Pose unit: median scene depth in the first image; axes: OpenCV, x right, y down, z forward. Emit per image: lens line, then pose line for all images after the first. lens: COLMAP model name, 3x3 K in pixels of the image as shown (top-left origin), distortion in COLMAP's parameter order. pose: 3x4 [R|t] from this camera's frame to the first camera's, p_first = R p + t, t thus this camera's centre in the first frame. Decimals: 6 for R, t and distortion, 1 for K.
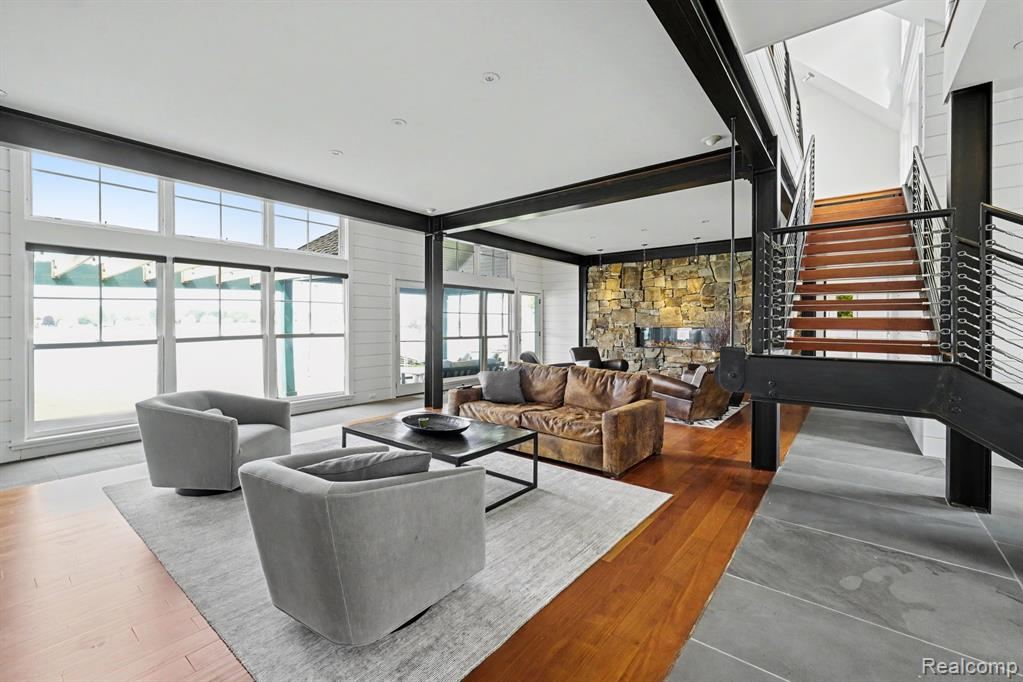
lens RADIAL K [[443.7, 0, 511.0], [0, 443.7, 340.1], [0, 0, 1]] dist [-0.001849, -0.000477]
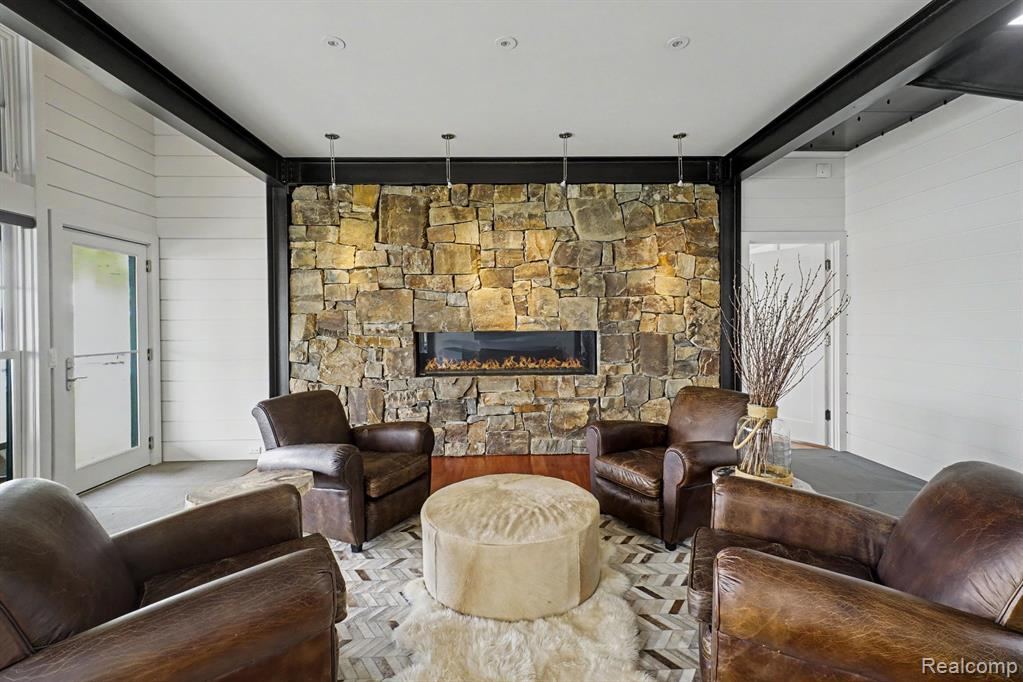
lens RADIAL K [[443.7, 0, 511.0], [0, 443.7, 340.1], [0, 0, 1]] dist [-0.001849, -0.000477]
pose [[0.775777, -0.013846, 0.630855, 0.076031], [0.034217, 0.999211, -0.020146, -0.008880], [-0.630078, 0.037214, 0.775639, 0.602855]]
